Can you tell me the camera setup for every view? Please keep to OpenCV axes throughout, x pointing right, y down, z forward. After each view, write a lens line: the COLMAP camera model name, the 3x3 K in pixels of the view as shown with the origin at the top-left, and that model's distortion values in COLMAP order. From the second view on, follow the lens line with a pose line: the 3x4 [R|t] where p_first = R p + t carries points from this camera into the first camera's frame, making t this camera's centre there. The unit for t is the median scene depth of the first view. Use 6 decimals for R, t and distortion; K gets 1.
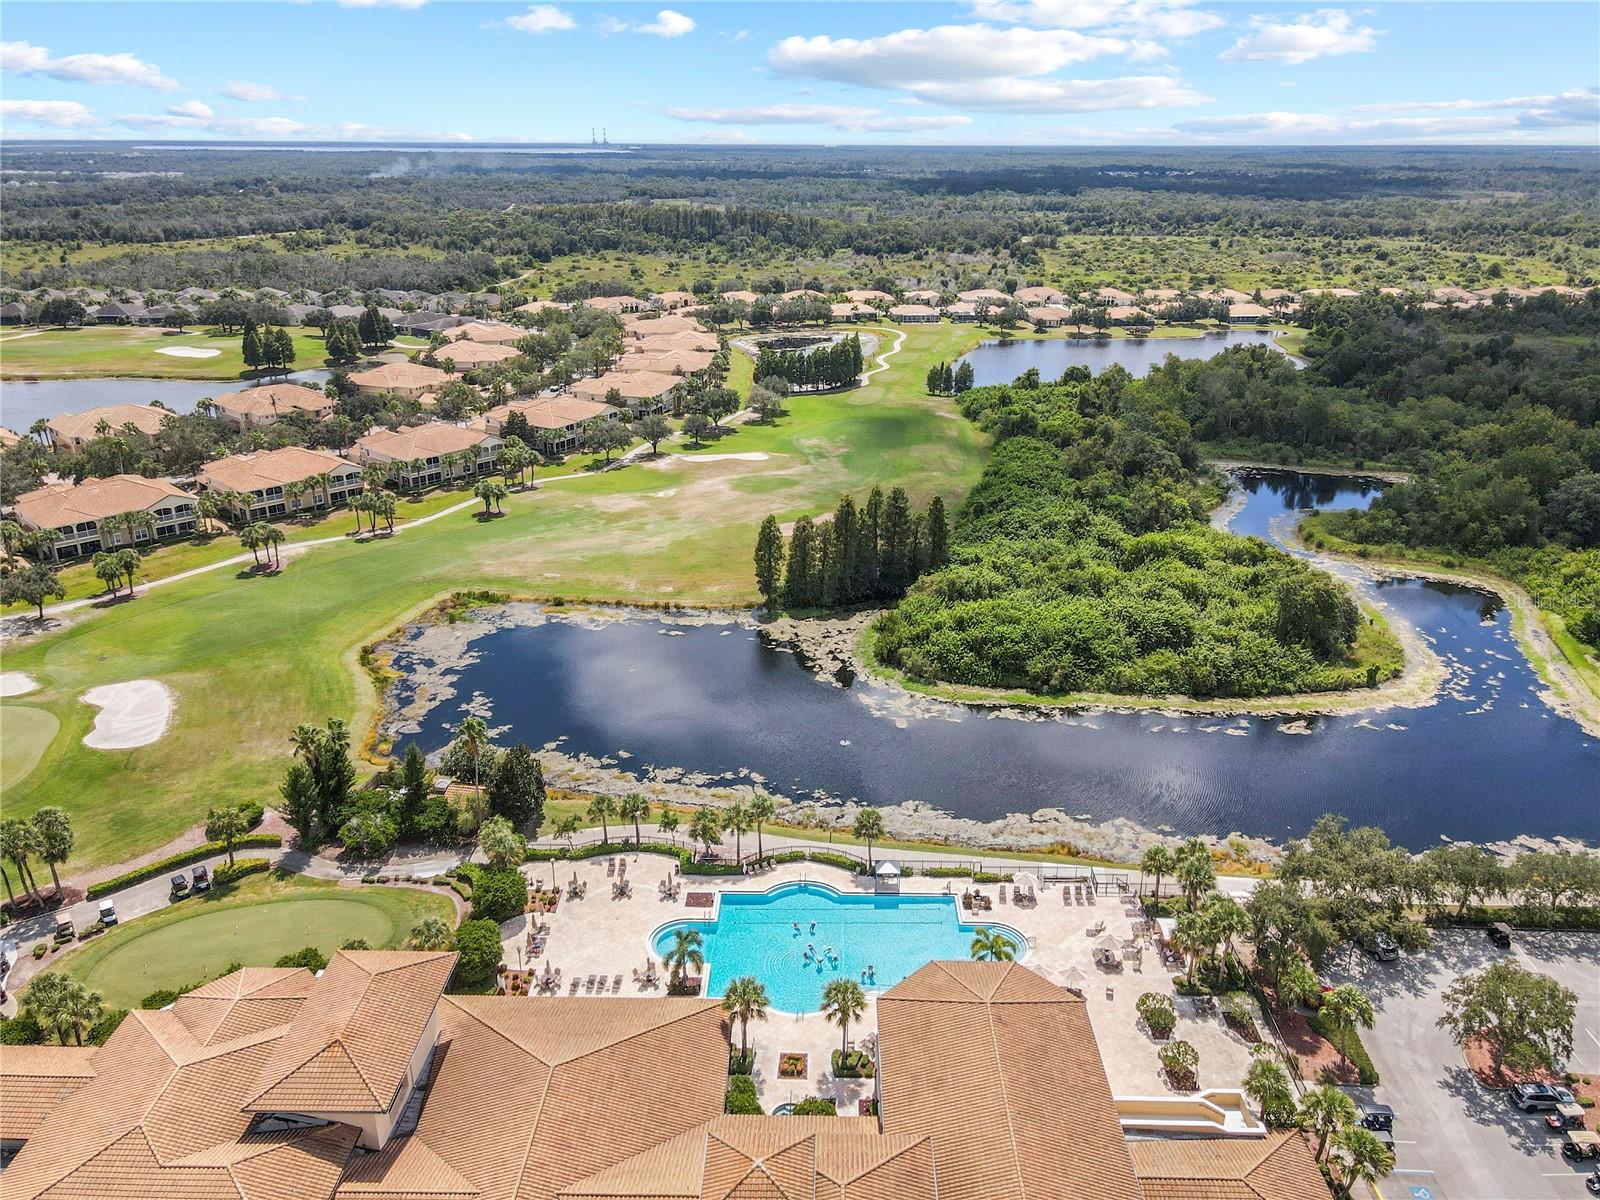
lens RADIAL K [[1170.1, 0, 800.0], [0, 1170.1, 600.0], [0, 0, 1]] dist [0.013010, 0.004681]
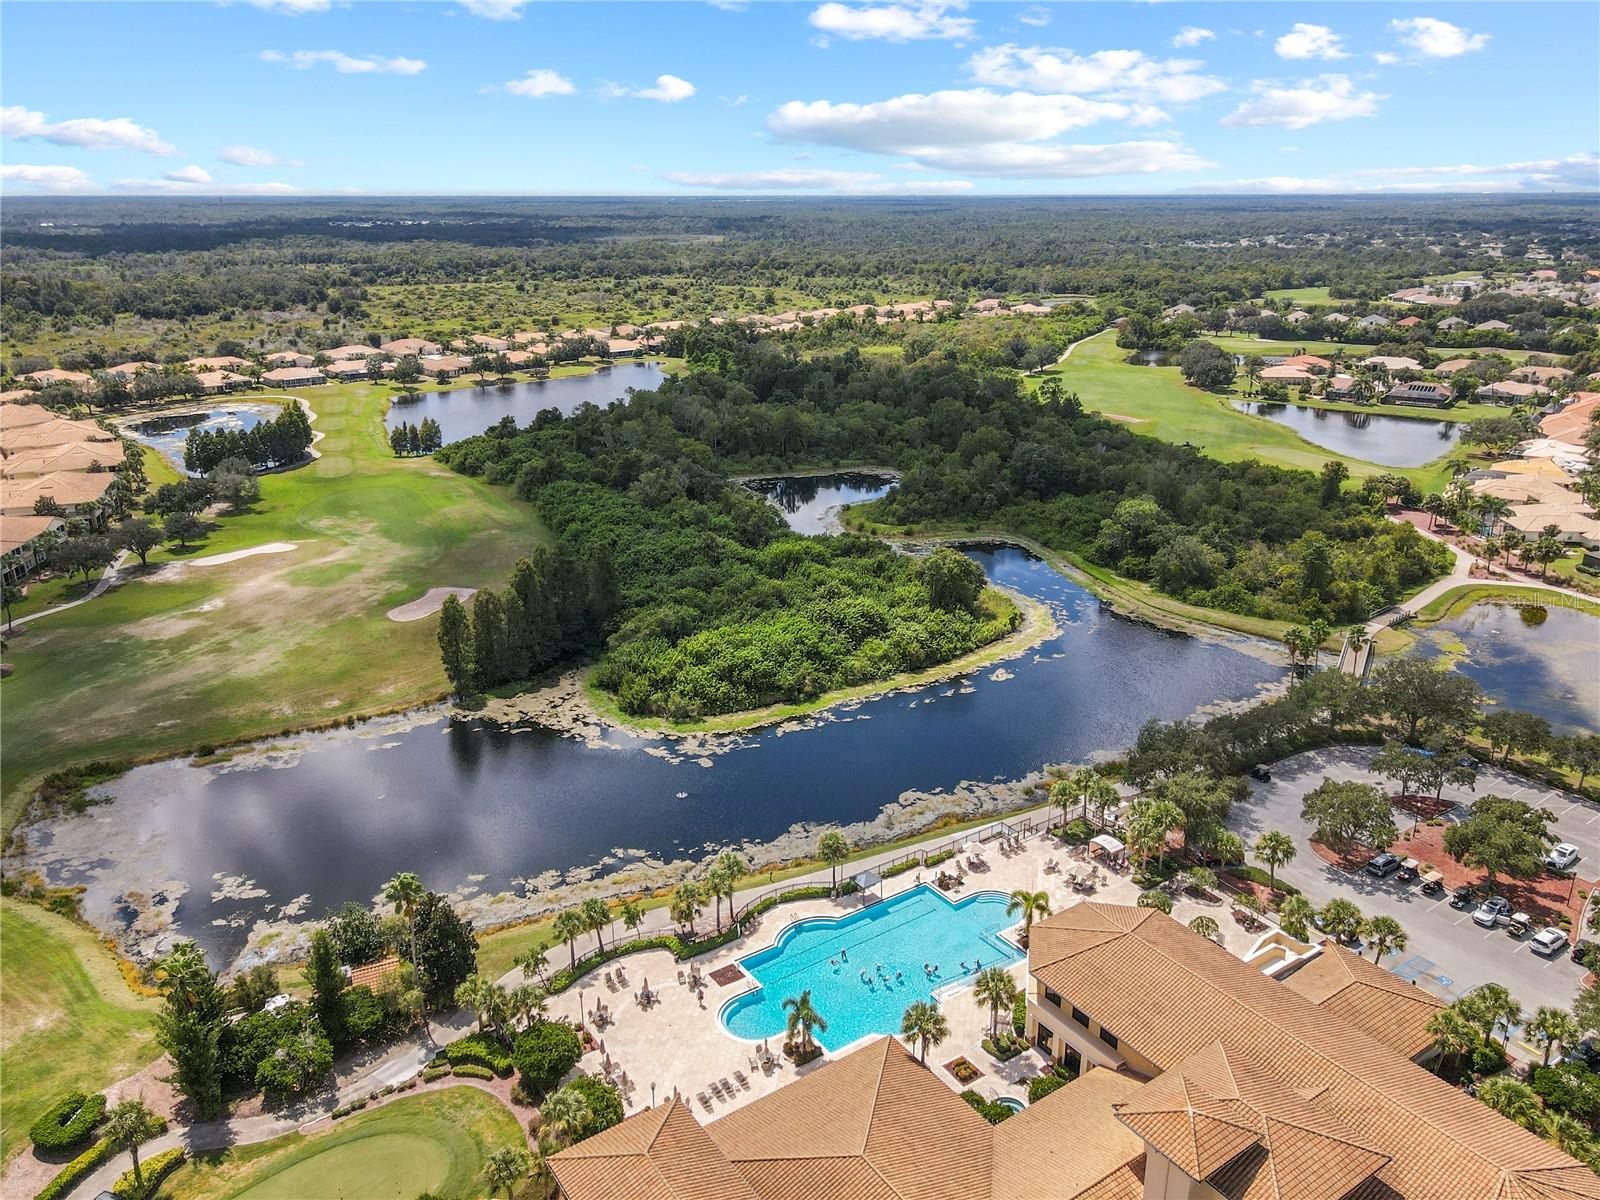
lens RADIAL K [[1183.4, 0, 800.0], [0, 1183.4, 600.0], [0, 0, 1]] dist [0.023640, 0.003203]
pose [[0.817423, -0.197191, 0.541234, -0.194876], [0.219115, 0.975393, 0.024442, -0.020023], [-0.532736, 0.098613, 0.840516, 0.051224]]
